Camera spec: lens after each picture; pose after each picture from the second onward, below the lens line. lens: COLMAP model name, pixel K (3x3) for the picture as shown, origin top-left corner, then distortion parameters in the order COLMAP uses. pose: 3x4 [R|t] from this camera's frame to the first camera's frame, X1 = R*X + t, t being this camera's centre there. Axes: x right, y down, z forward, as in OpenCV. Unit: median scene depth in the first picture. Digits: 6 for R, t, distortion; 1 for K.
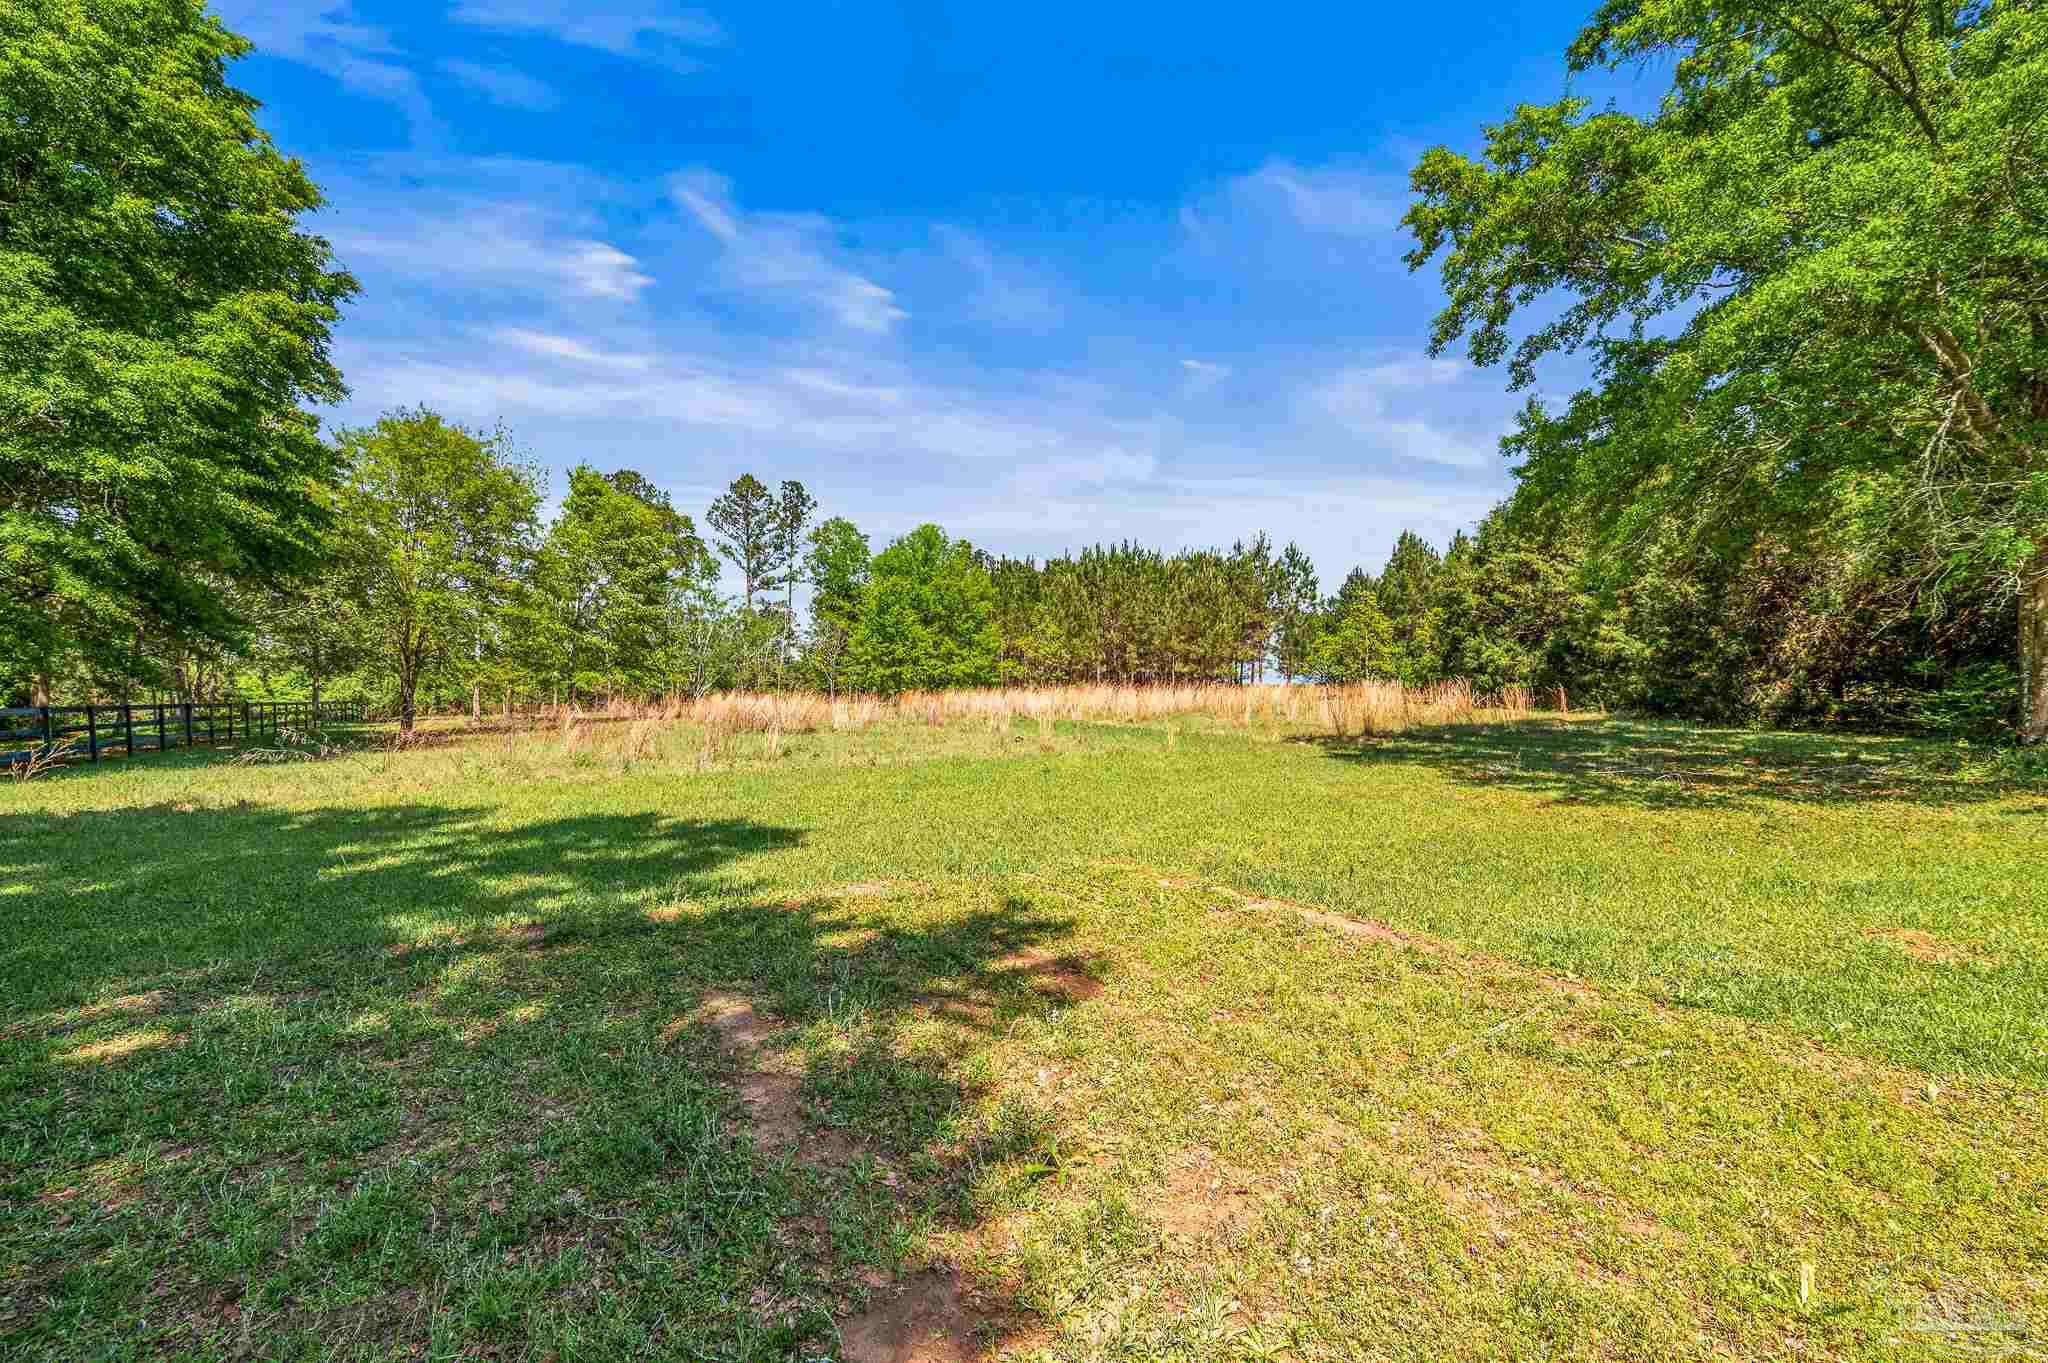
lens RADIAL K [[861.0, 0, 1022.0], [0, 861.0, 686.5], [0, 0, 1]] dist [0.002442, 0.000019]
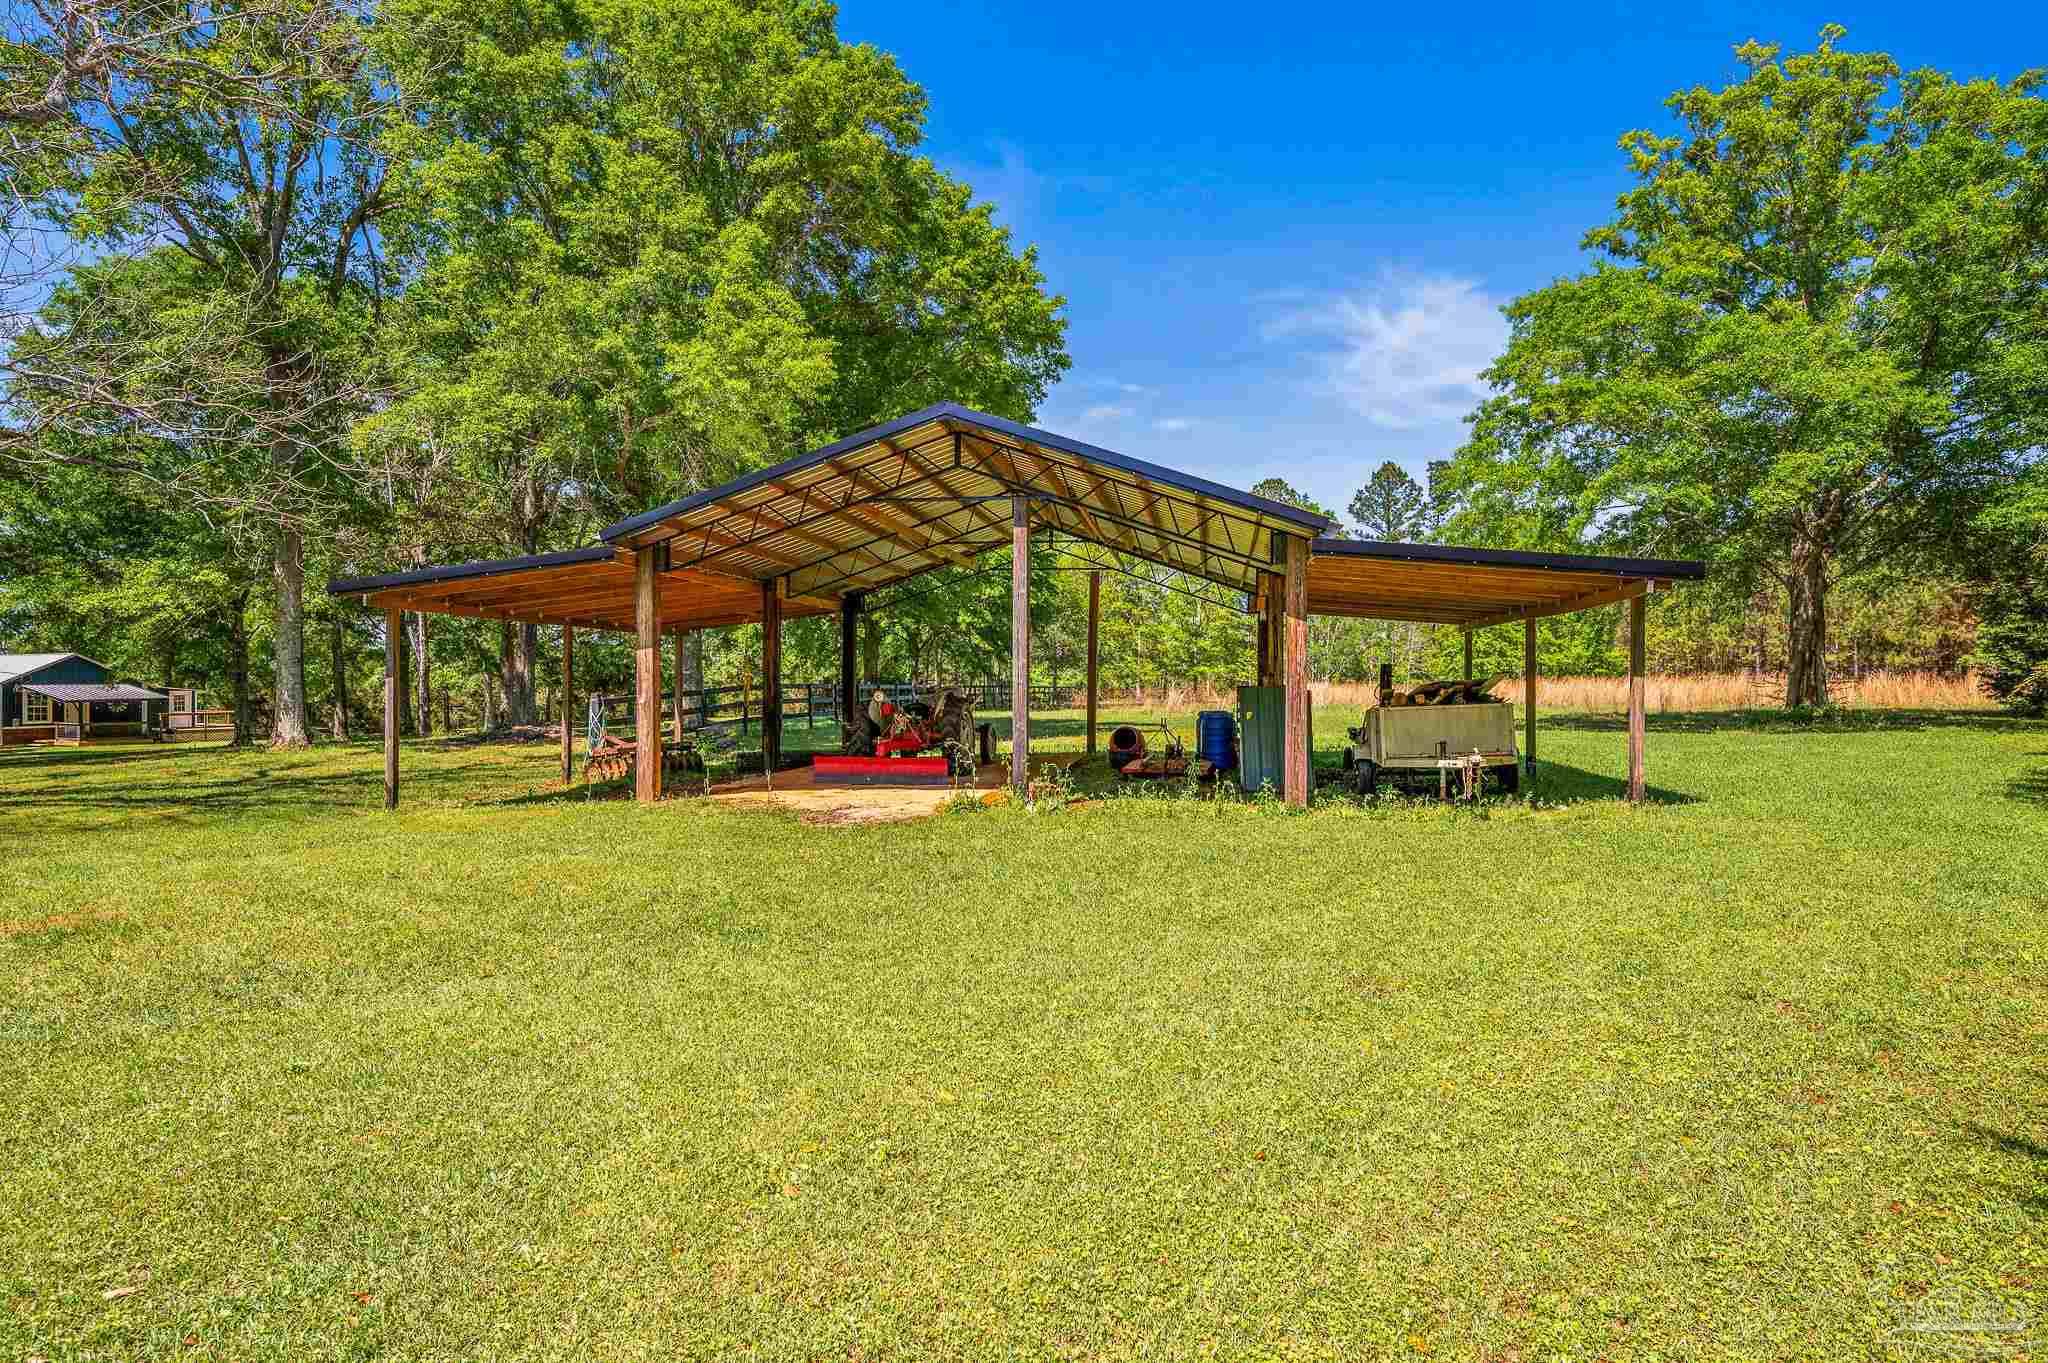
lens RADIAL K [[1080.6, 0, 1042.3], [0, 1080.6, 685.4], [0, 0, 1]] dist [-0.007005, 0.000375]
pose [[0.767043, 0.004300, -0.641582, 0.248982], [0.001350, 0.999965, 0.008316, -0.001224], [0.641595, -0.007245, 0.767010, -0.300972]]
